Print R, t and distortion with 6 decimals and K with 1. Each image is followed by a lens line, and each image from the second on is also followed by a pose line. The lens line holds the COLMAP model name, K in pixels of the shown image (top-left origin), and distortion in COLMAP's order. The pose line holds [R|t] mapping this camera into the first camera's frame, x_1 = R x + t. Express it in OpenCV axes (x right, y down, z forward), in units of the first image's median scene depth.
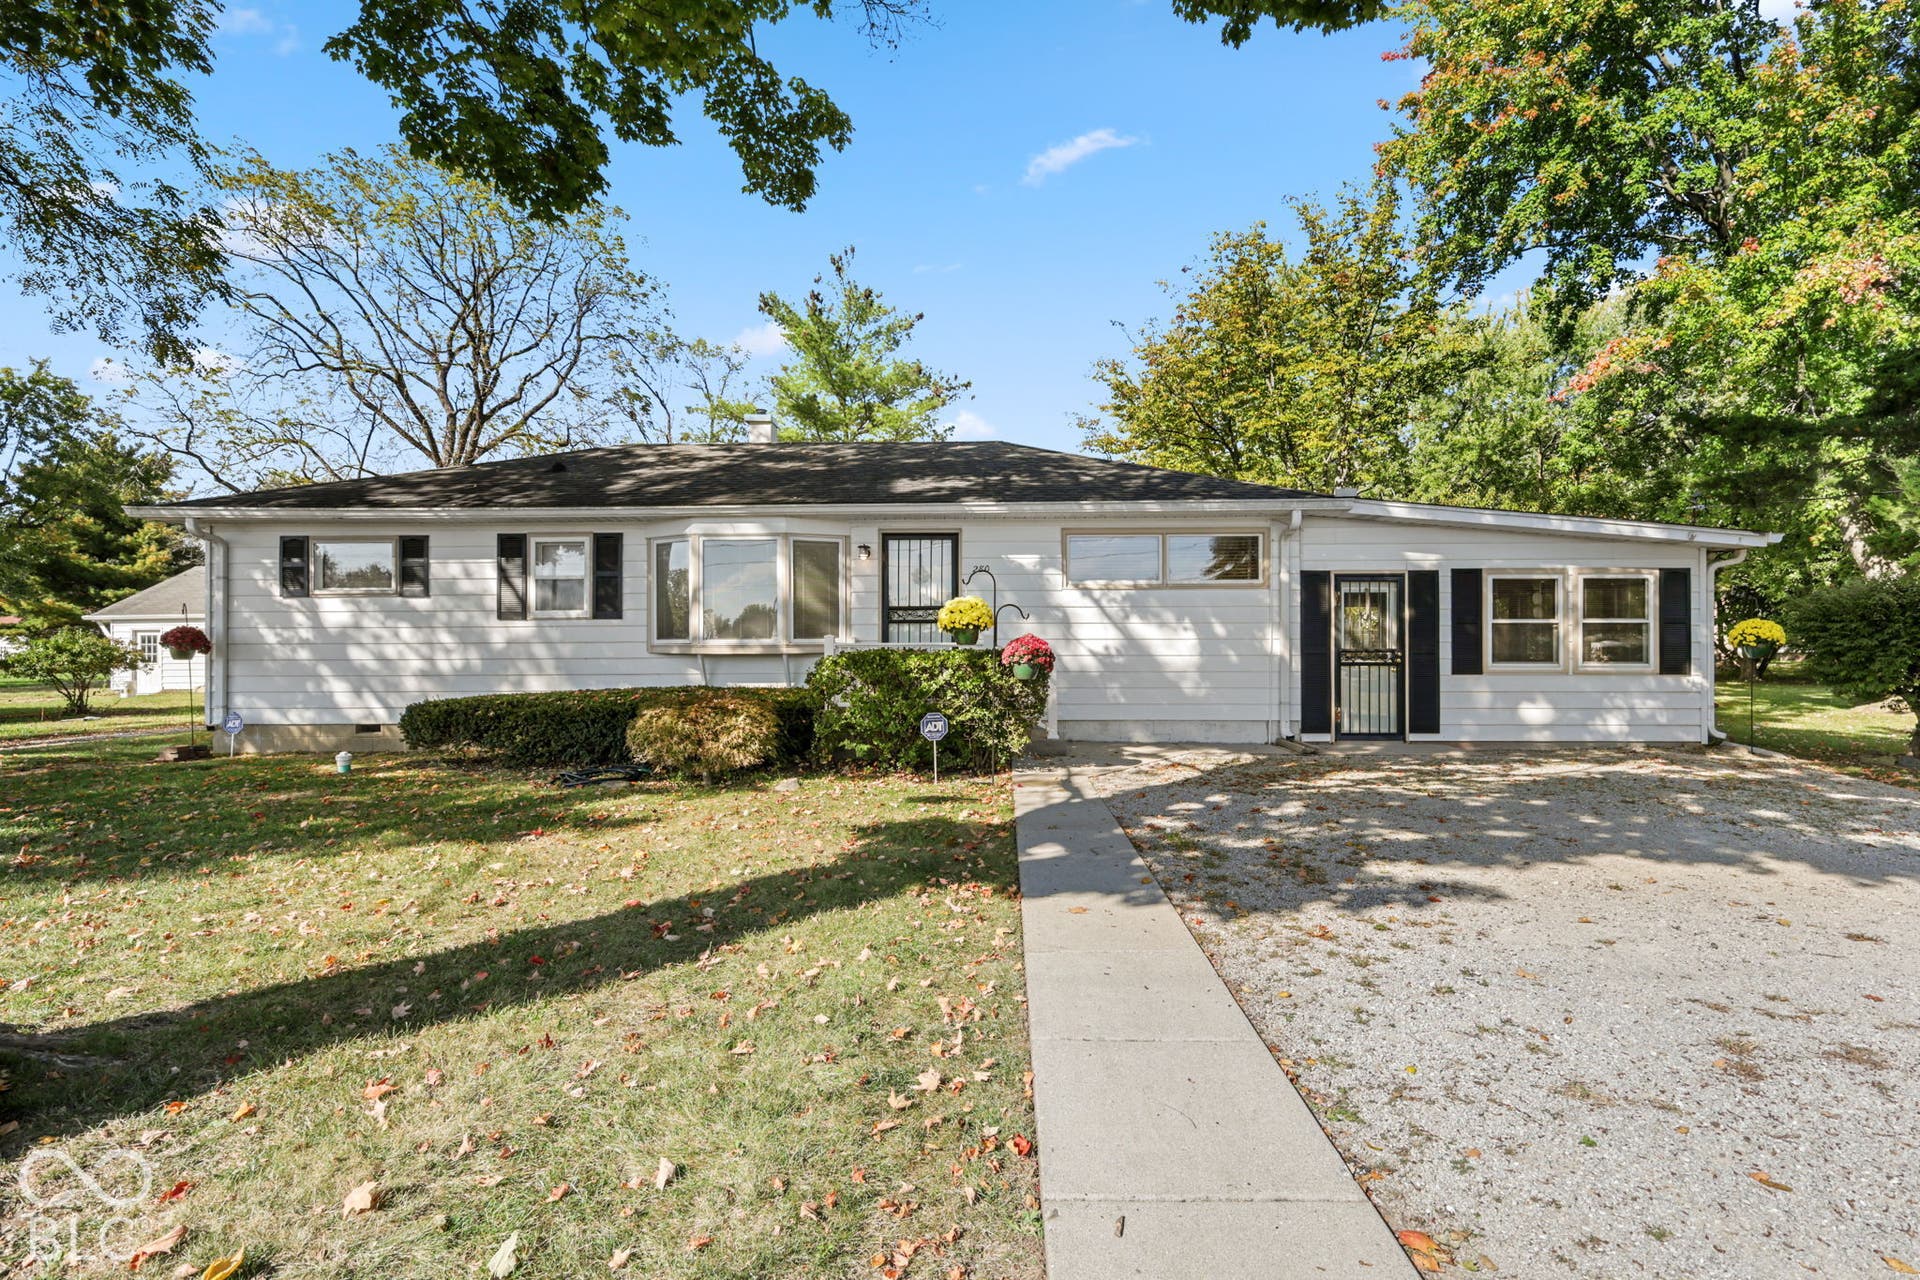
lens RADIAL K [[839.2, 0, 963.0], [0, 839.2, 648.9], [0, 0, 1]] dist [0.001198, 0.000439]
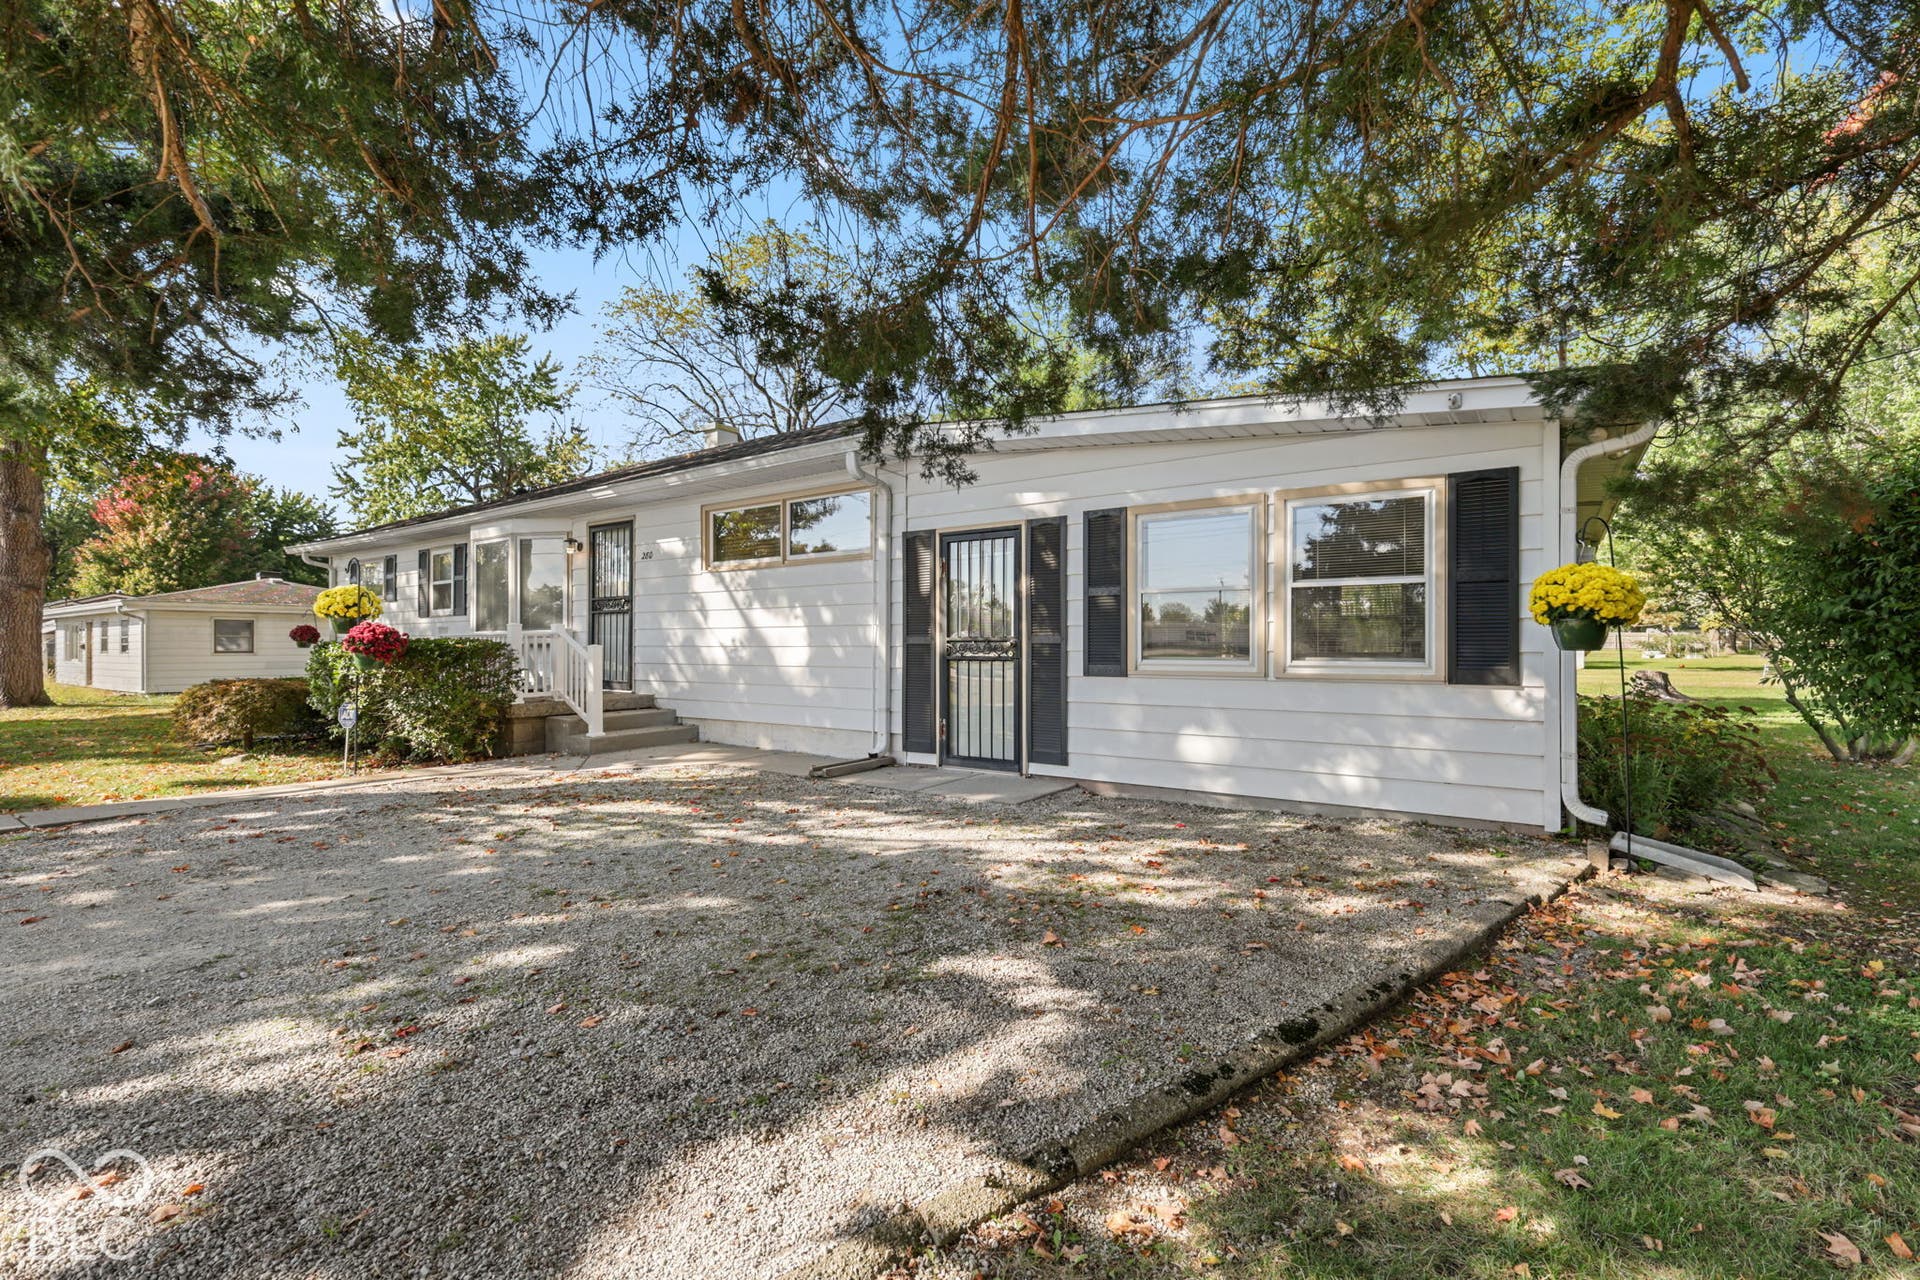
lens RADIAL K [[836.0, 0, 968.1], [0, 836.0, 642.2], [0, 0, 1]] dist [0.001552, 0.000579]
pose [[0.835306, -0.002628, -0.549779, 0.858288], [0.008189, 0.999937, 0.007663, -0.001108], [0.549725, -0.010903, 0.835275, 0.414707]]
